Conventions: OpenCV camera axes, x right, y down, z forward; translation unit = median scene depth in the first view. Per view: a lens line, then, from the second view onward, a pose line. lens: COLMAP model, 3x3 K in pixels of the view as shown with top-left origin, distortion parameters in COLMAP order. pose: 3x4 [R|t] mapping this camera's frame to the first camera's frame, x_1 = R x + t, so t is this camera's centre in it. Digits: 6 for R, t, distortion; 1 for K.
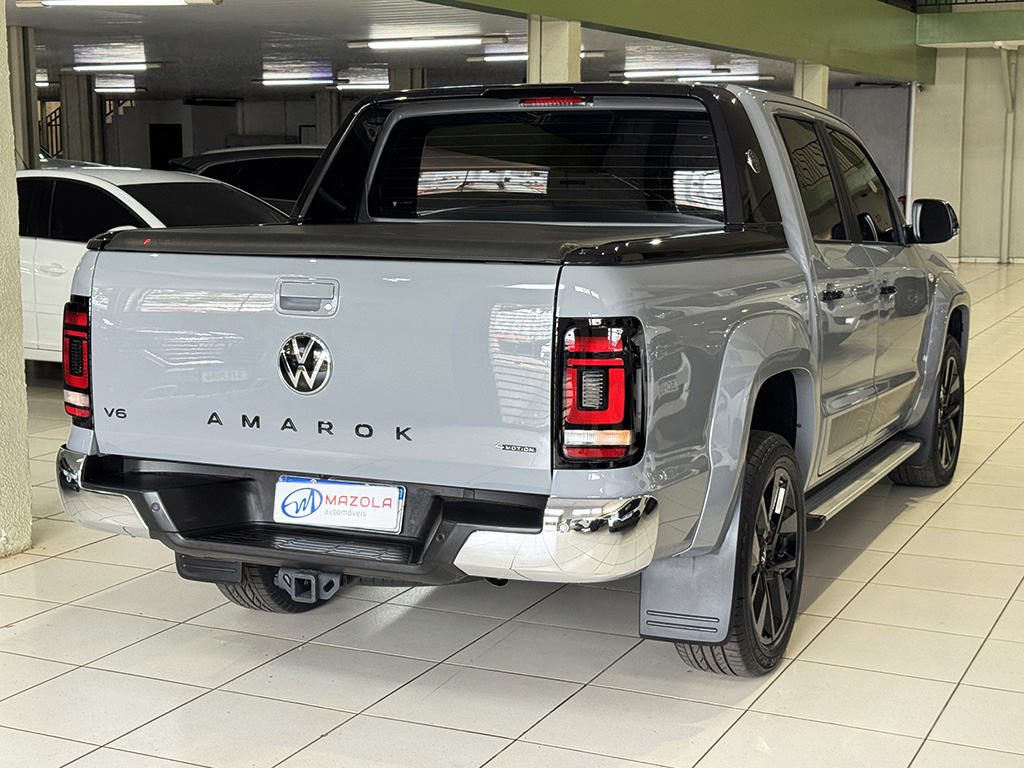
lens RADIAL K [[1554.1, 0, 522.9], [0, 1554.1, 376.9], [0, 0, 1]] dist [0.128266, 0.000000]
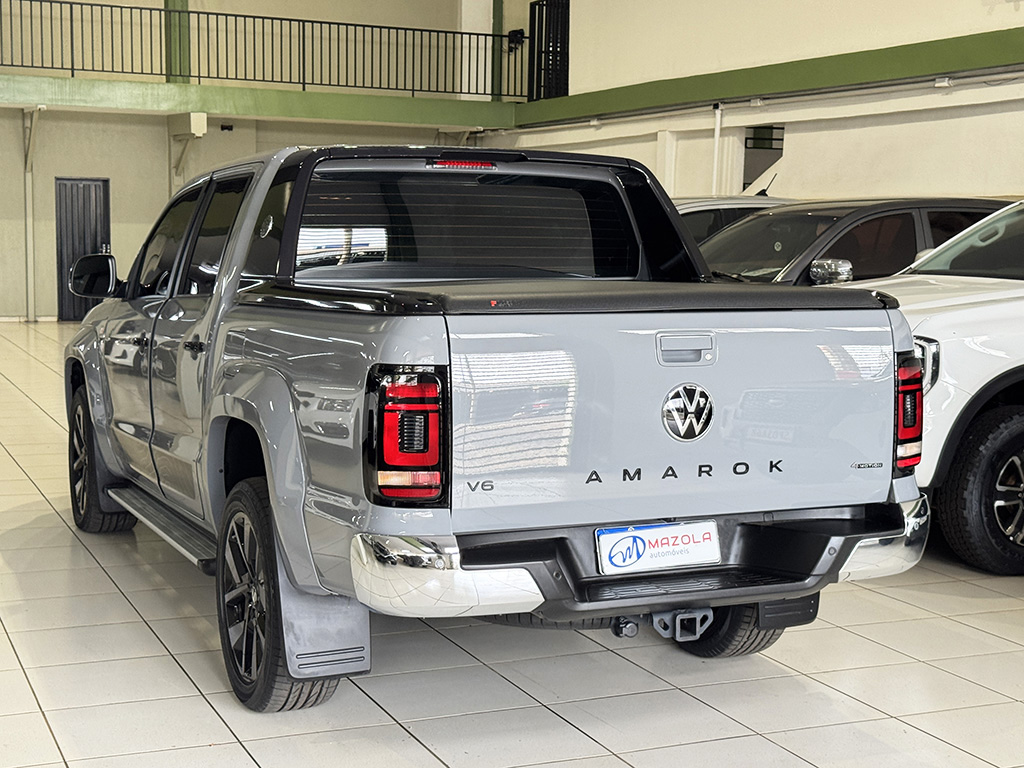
lens RADIAL K [[1554.1, 0, 505.9], [0, 1554.1, 391.6], [0, 0, 1]] dist [0.128266, 0.000000]
pose [[0.664088, -0.069840, 0.744385, -0.958285], [0.091100, 0.995768, 0.012152, -0.044274], [-0.742083, 0.059743, 0.667640, 0.369802]]
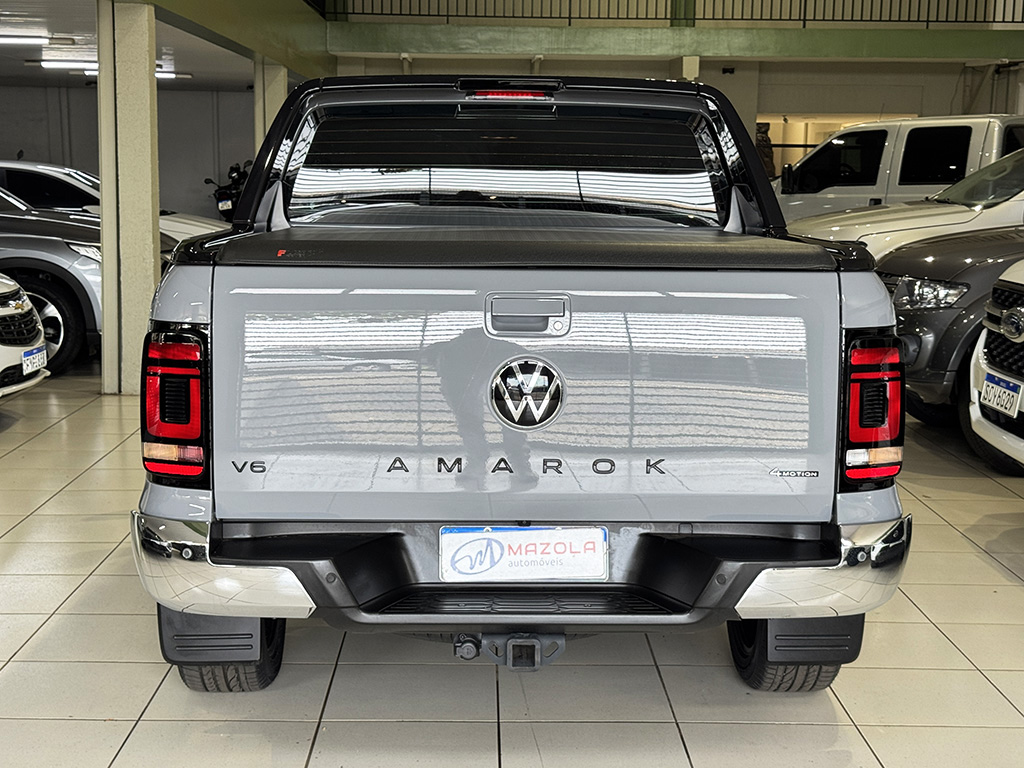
lens RADIAL K [[1554.1, 0, 511.6], [0, 1554.1, 384.5], [0, 0, 1]] dist [0.128266, 0.000000]
pose [[0.897734, -0.049213, 0.437781, -0.496450], [0.048199, 0.998747, 0.013435, -0.023827], [-0.437894, 0.009040, 0.898981, 0.226627]]
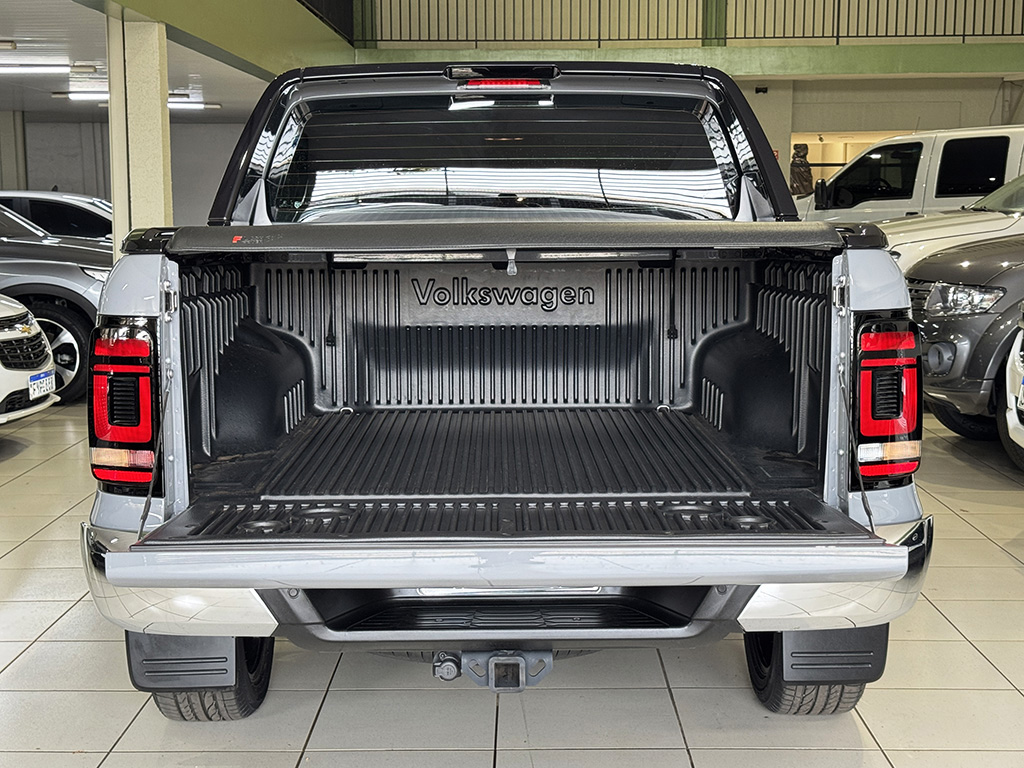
lens RADIAL K [[1554.1, 0, 514.0], [0, 1554.1, 384.1], [0, 0, 1]] dist [0.128266, 0.000000]
pose [[0.908305, -0.054223, 0.414780, -0.438662], [0.063571, 0.997939, -0.008754, -0.002596], [-0.413451, 0.034319, 0.909879, 0.274664]]
